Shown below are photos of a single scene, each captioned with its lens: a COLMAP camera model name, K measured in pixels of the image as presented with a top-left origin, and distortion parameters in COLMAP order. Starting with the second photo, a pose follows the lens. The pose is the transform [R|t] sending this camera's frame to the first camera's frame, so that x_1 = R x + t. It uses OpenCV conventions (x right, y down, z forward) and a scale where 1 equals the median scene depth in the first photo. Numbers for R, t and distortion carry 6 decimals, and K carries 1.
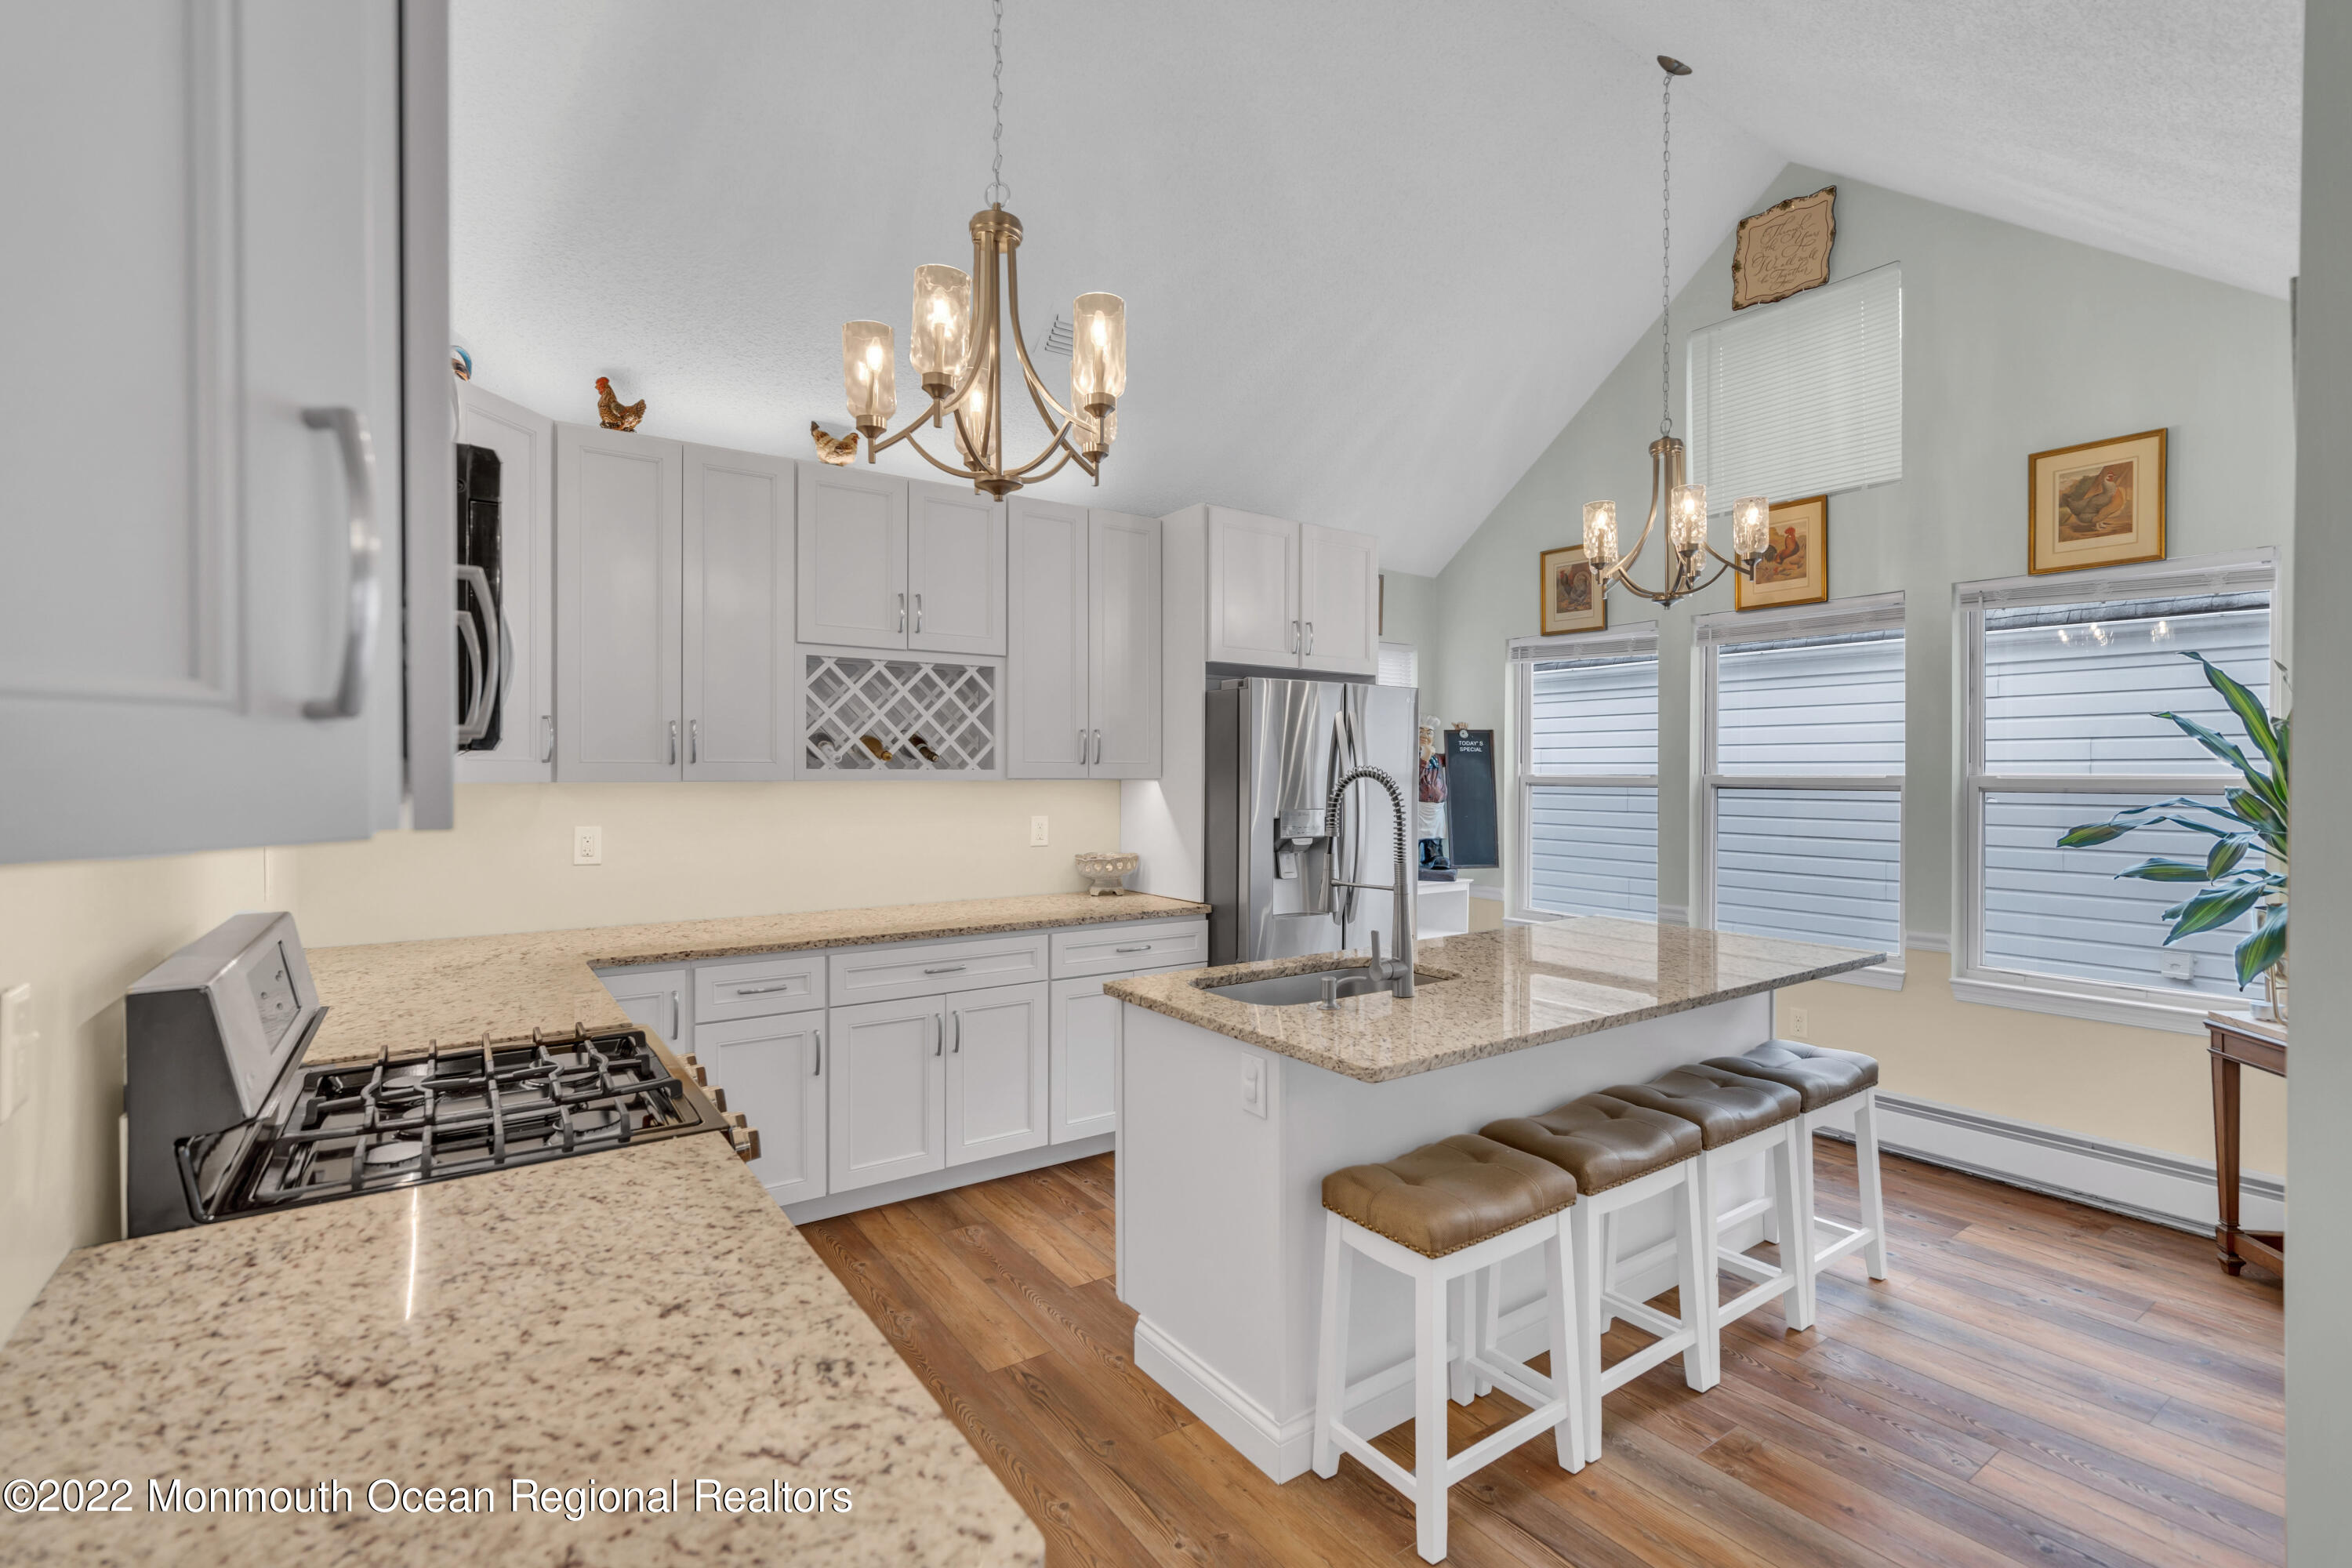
lens RADIAL K [[1071.2, 0, 1175.2], [0, 1071.2, 781.4], [0, 0, 1]] dist [0.005132, -0.000925]
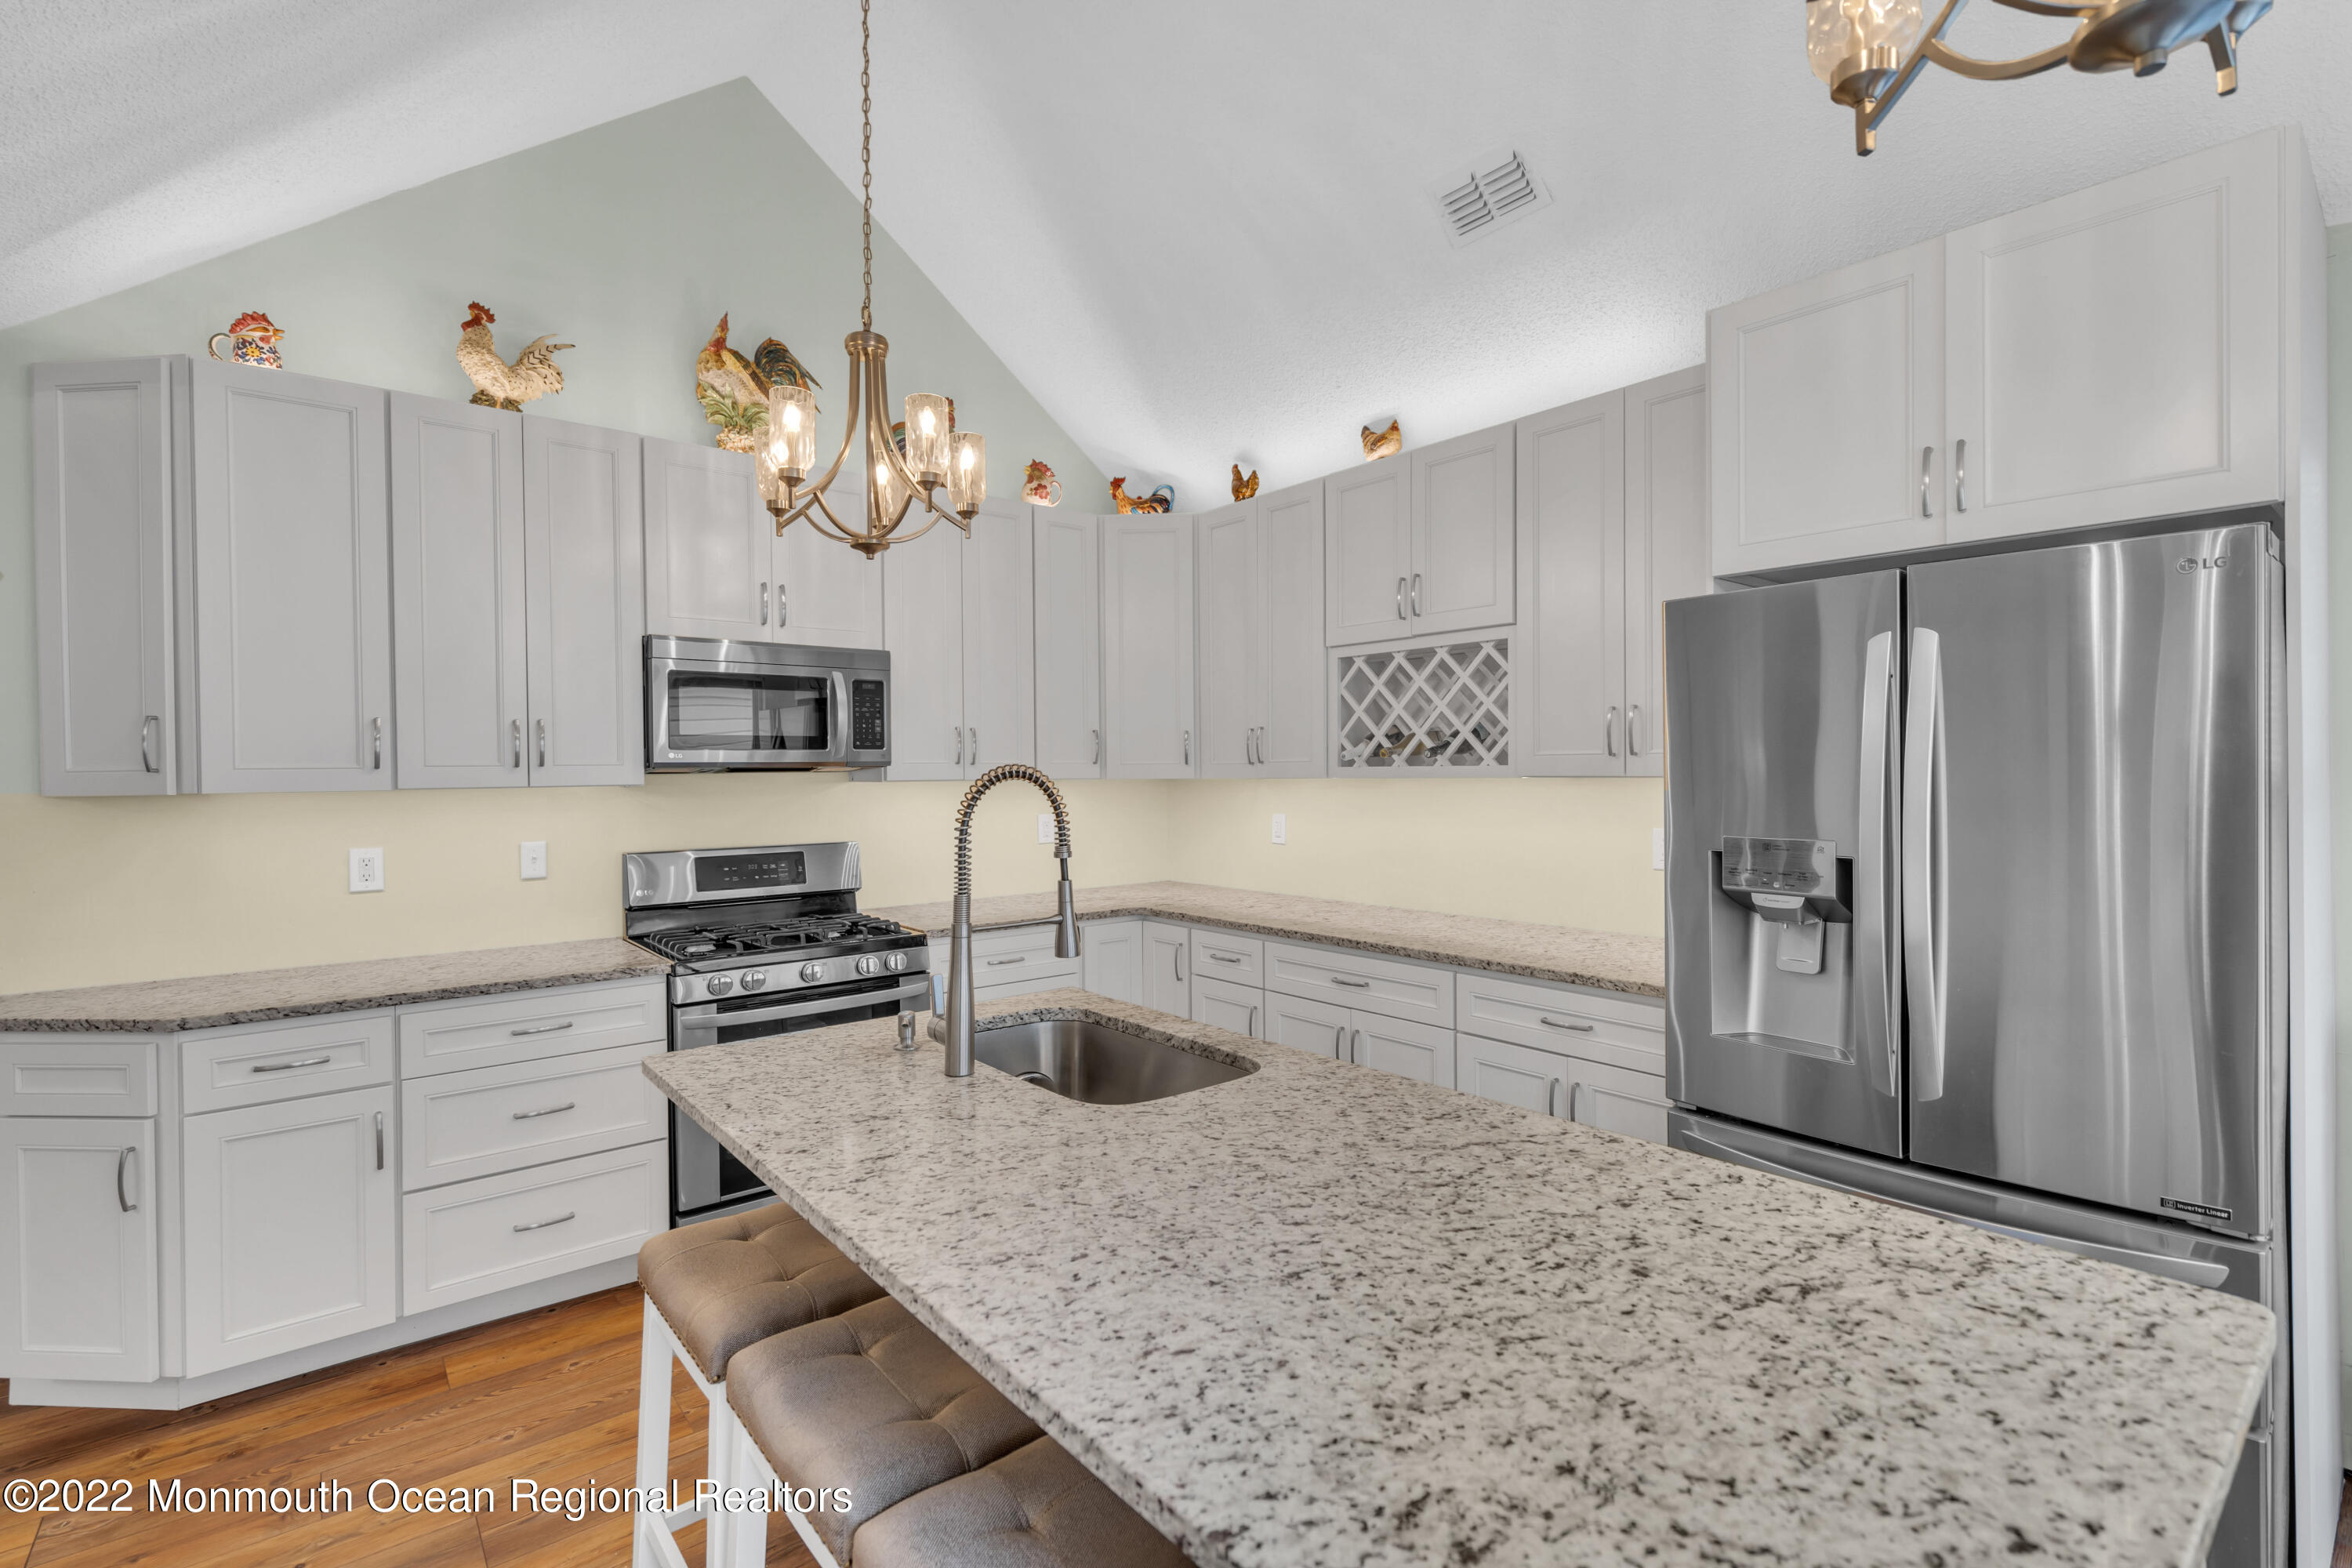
lens RADIAL K [[1071.2, 0, 1190.8], [0, 1071.2, 781.3], [0, 0, 1]] dist [0.005132, -0.000925]
pose [[0.092877, 0.008545, -0.995641, 0.642014], [0.003109, 0.999956, 0.008872, -0.006846], [0.995673, -0.003919, 0.092846, 0.714478]]
